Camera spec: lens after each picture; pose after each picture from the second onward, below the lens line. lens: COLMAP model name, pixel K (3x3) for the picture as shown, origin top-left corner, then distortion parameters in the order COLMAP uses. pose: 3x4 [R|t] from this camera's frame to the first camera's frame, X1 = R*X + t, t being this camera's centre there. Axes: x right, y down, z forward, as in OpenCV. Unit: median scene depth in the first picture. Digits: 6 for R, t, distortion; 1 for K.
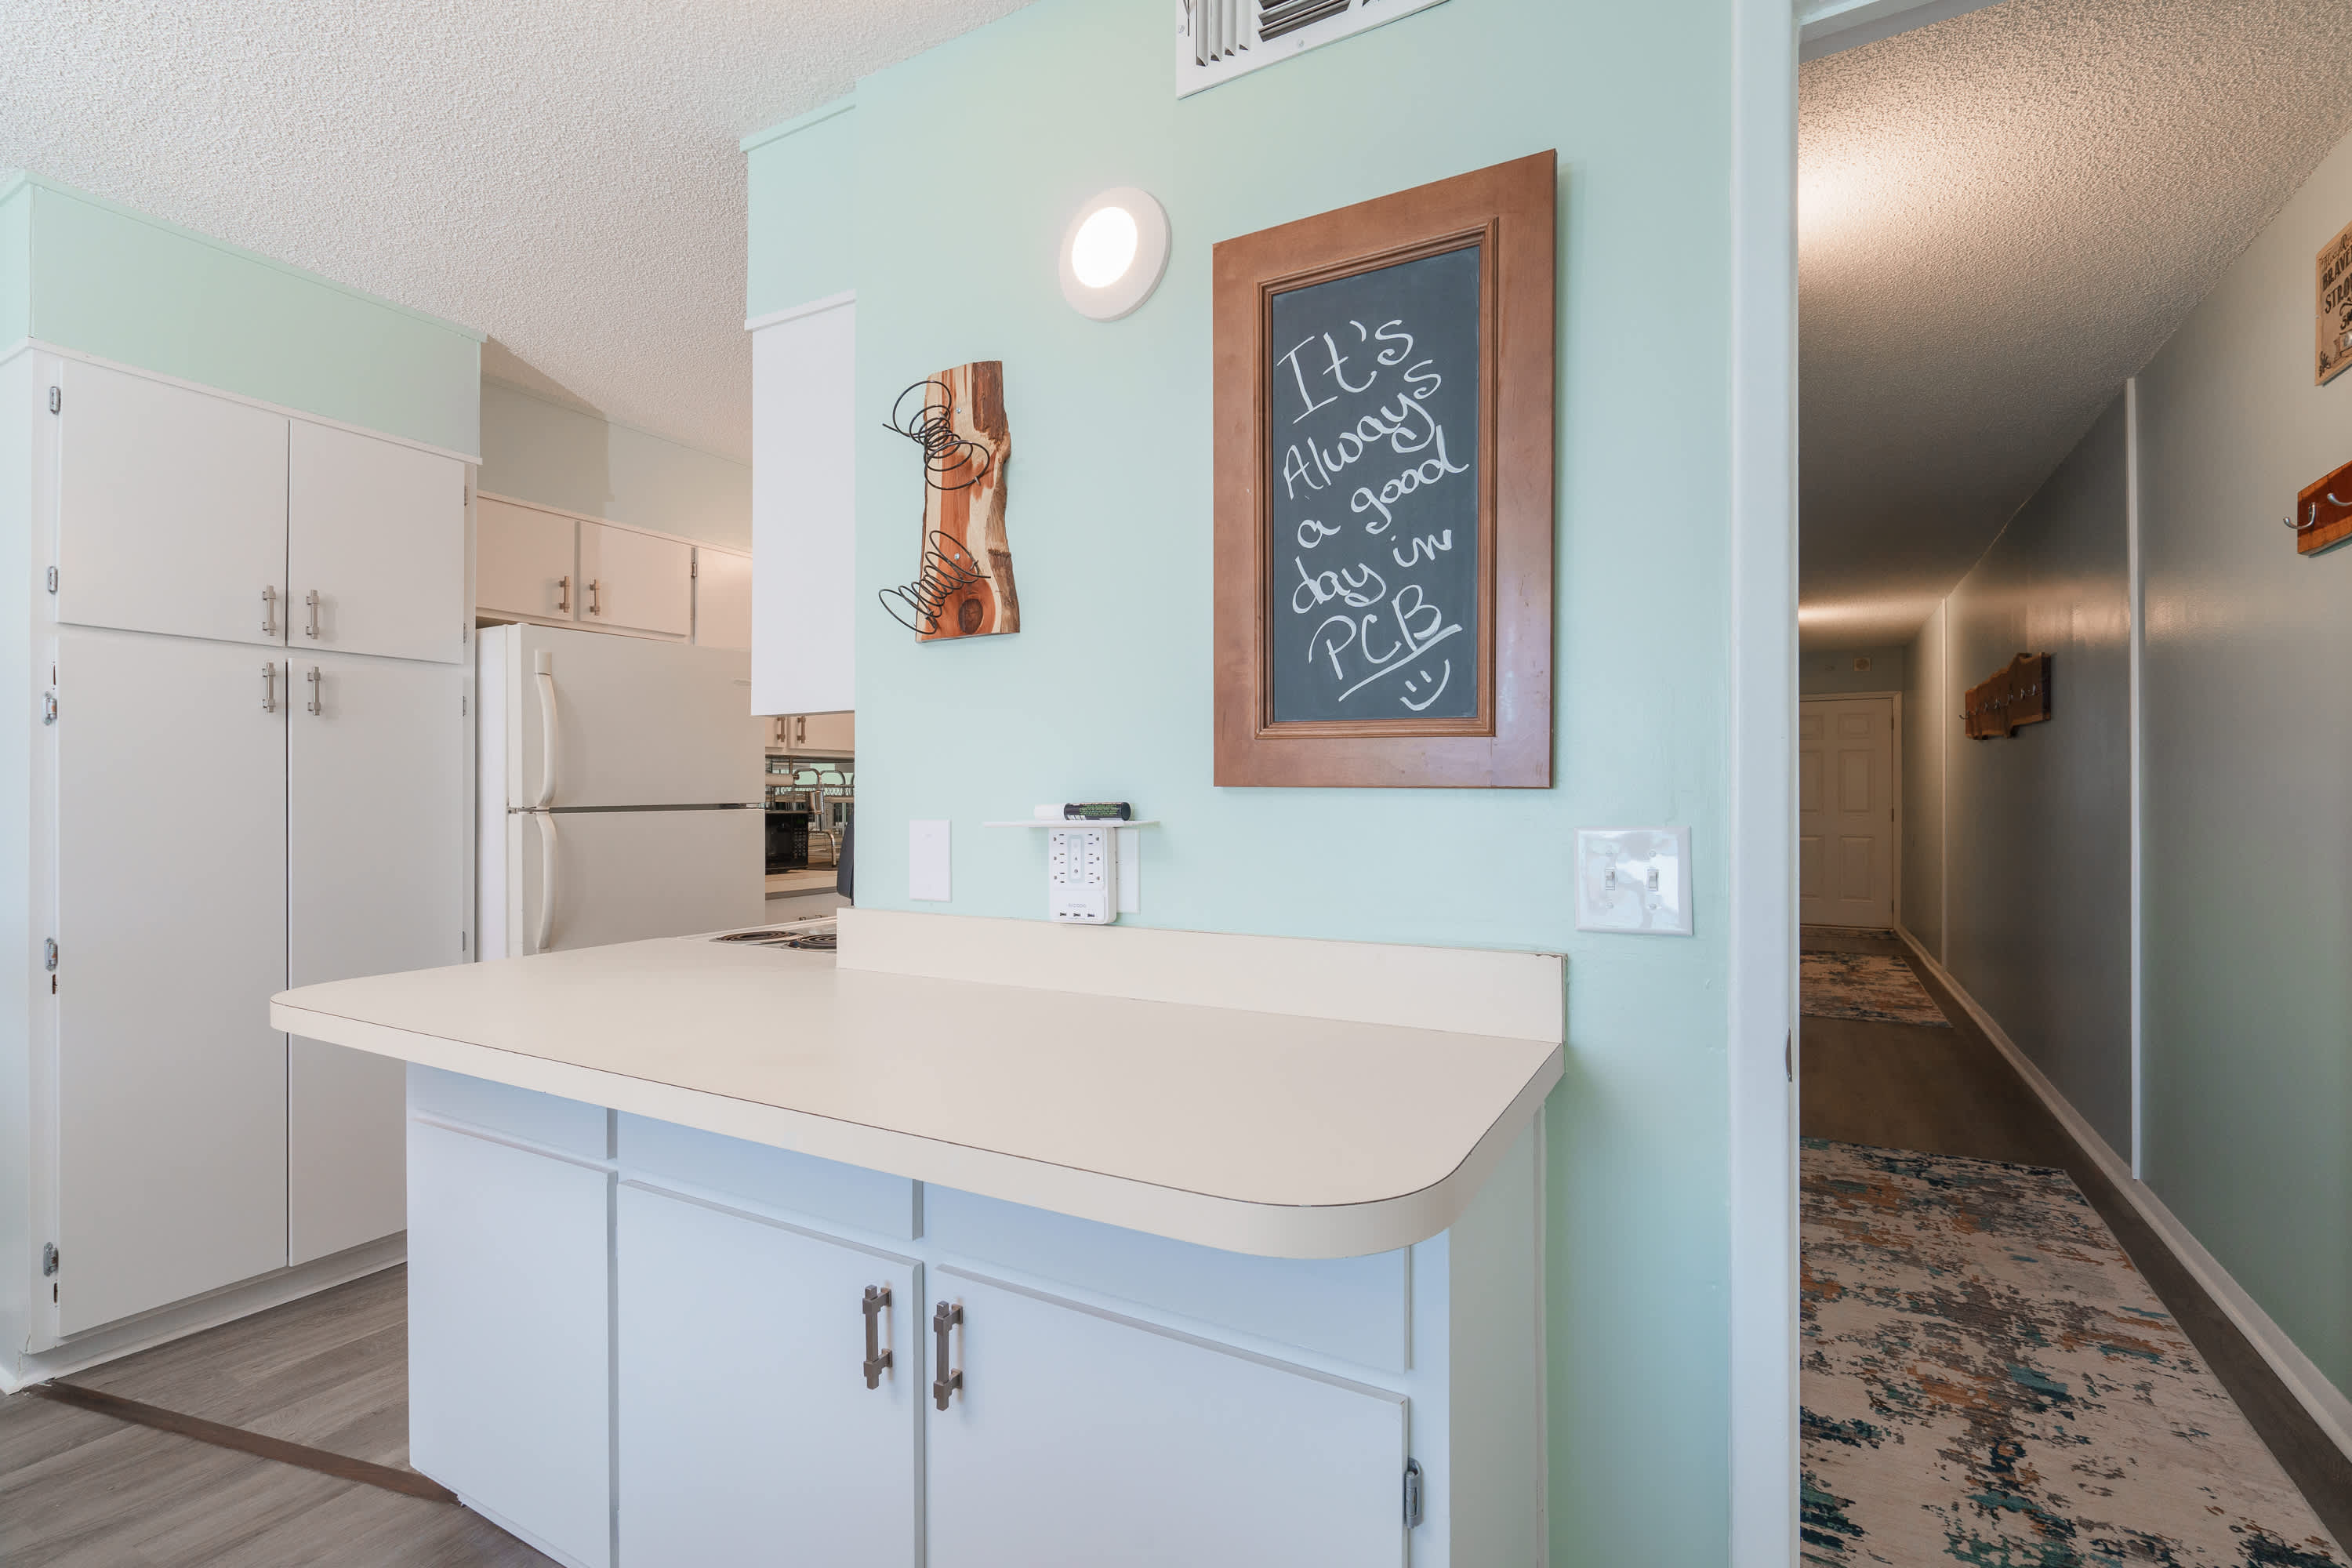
lens RADIAL K [[1067.1, 0, 1178.3], [0, 1067.1, 798.3], [0, 0, 1]] dist [0.000273, 0.000466]
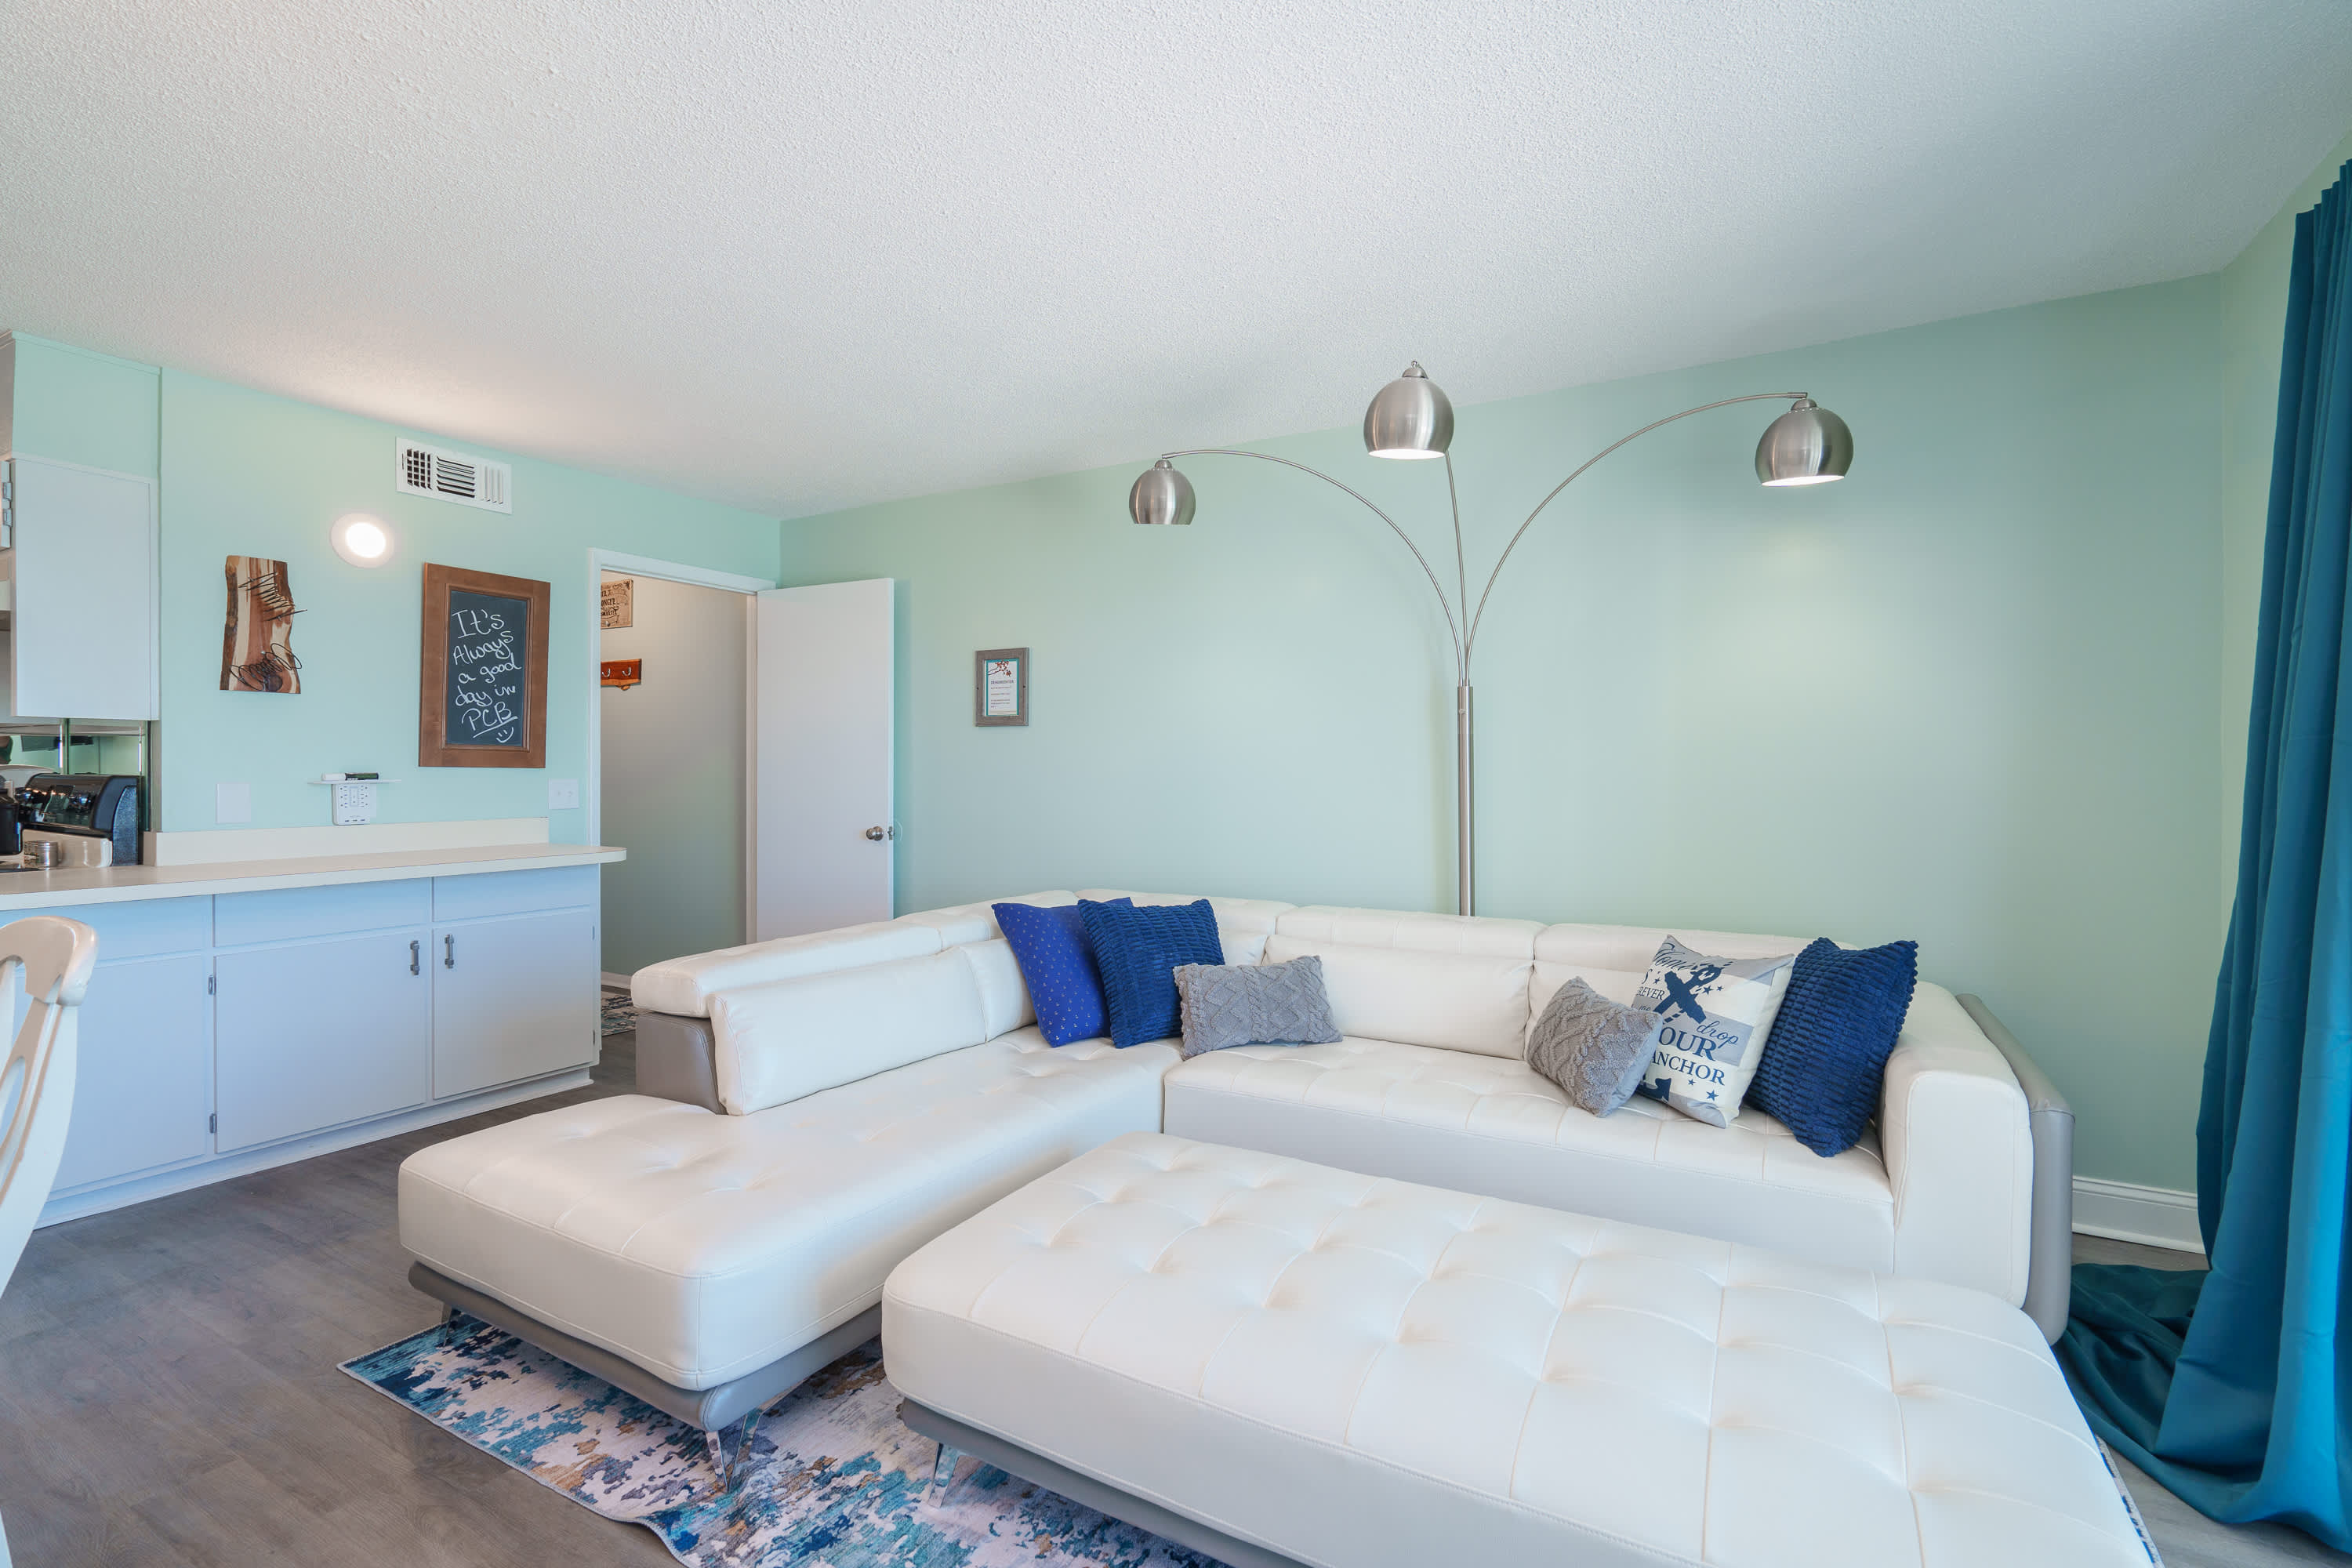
lens RADIAL K [[1067.1, 0, 1177.0], [0, 1067.1, 782.6], [0, 0, 1]] dist [0.000273, 0.000466]
pose [[0.000698, -0.012237, 0.999925, -2.784581], [-0.005505, 0.999910, 0.012240, -0.015356], [-0.999985, -0.005513, 0.000630, -0.924935]]
